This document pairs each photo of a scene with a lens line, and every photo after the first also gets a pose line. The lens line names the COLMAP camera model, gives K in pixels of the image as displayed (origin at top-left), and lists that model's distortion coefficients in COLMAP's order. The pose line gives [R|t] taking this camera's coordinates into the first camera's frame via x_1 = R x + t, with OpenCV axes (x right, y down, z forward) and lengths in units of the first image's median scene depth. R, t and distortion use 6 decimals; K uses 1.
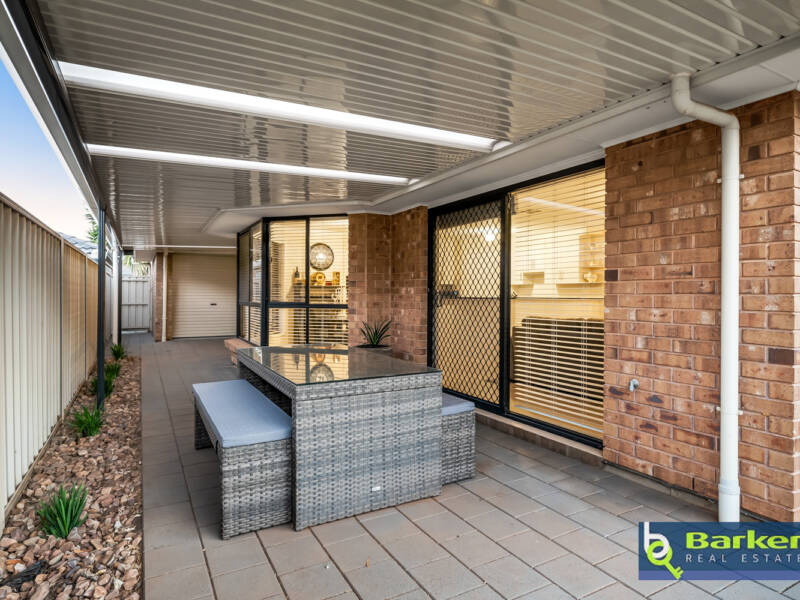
lens RADIAL K [[465.2, 0, 400.0], [0, 465.2, 300.0], [0, 0, 1]] dist [0.015925, -0.000306]
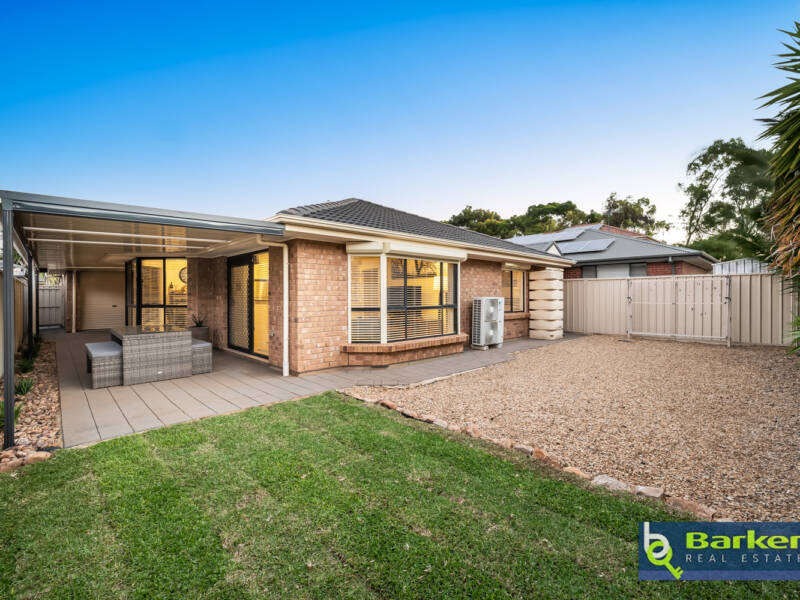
lens RADIAL K [[370.4, 0, 400.0], [0, 370.4, 300.0], [0, 0, 1]] dist [0.002324, 0.000411]
pose [[0.969681, -0.012367, 0.244062, 0.386932], [0.011563, 0.999922, 0.004728, -0.009854], [-0.244101, -0.001763, 0.969748, -0.716033]]
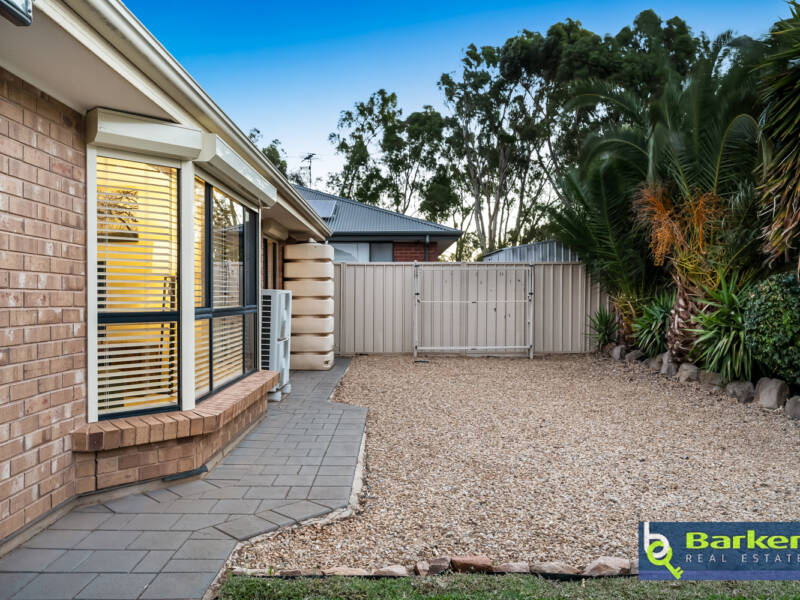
lens RADIAL K [[652.1, 0, 400.0], [0, 652.1, 300.0], [0, 0, 1]] dist [0.010395, 0.003089]
pose [[0.480826, -0.013348, 0.876715, 0.068036], [0.014513, 0.999868, 0.007263, 0.005354], [-0.876696, 0.009231, 0.480956, -0.122182]]
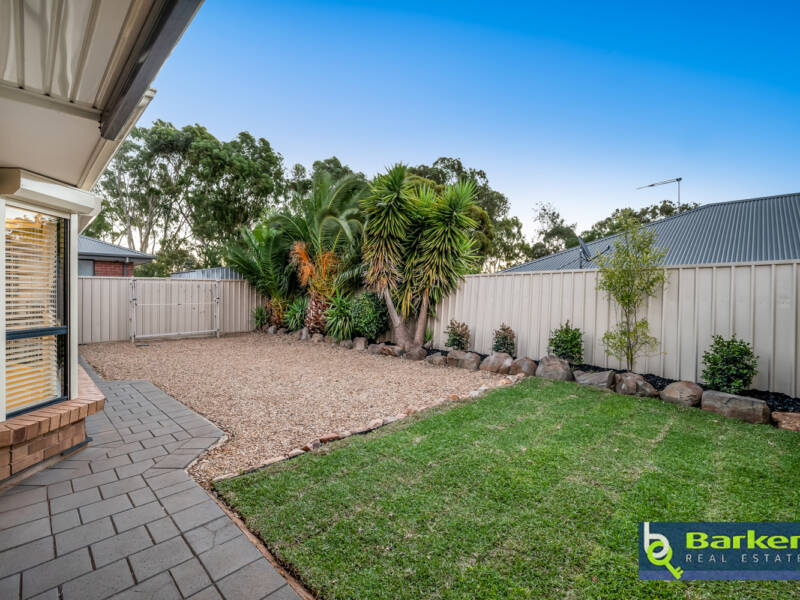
lens RADIAL K [[370.4, 0, 400.0], [0, 370.4, 300.0], [0, 0, 1]] dist [0.002324, 0.000411]
pose [[-0.274799, -0.023454, 0.961216, -0.085023], [0.011856, 0.999544, 0.027778, -0.030561], [-0.961429, 0.019029, -0.274396, 0.135200]]
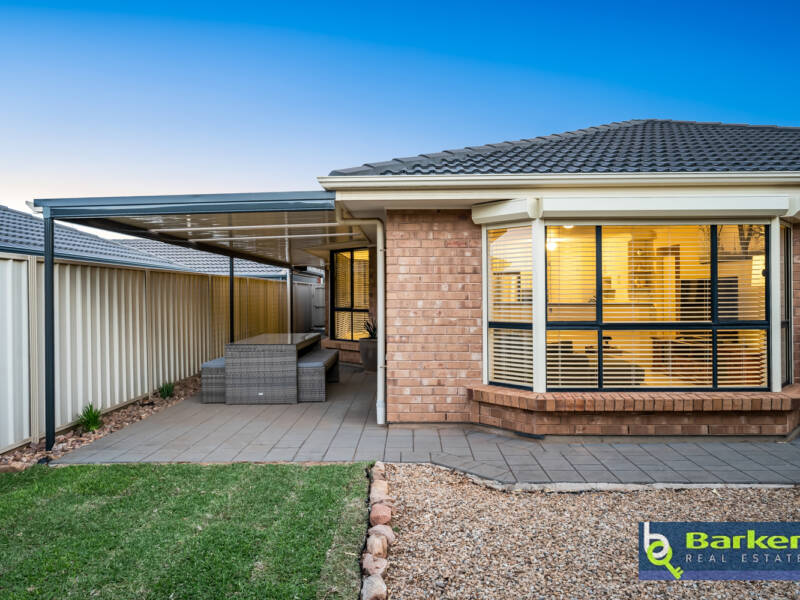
lens RADIAL K [[548.7, 0, 400.0], [0, 548.7, 300.0], [0, 0, 1]] dist [0.000115, 0.000512]
pose [[0.863086, -0.004271, -0.505040, 0.899629], [0.005488, 0.999985, 0.000923, -0.022161], [0.505028, -0.003568, 0.863096, -0.452203]]
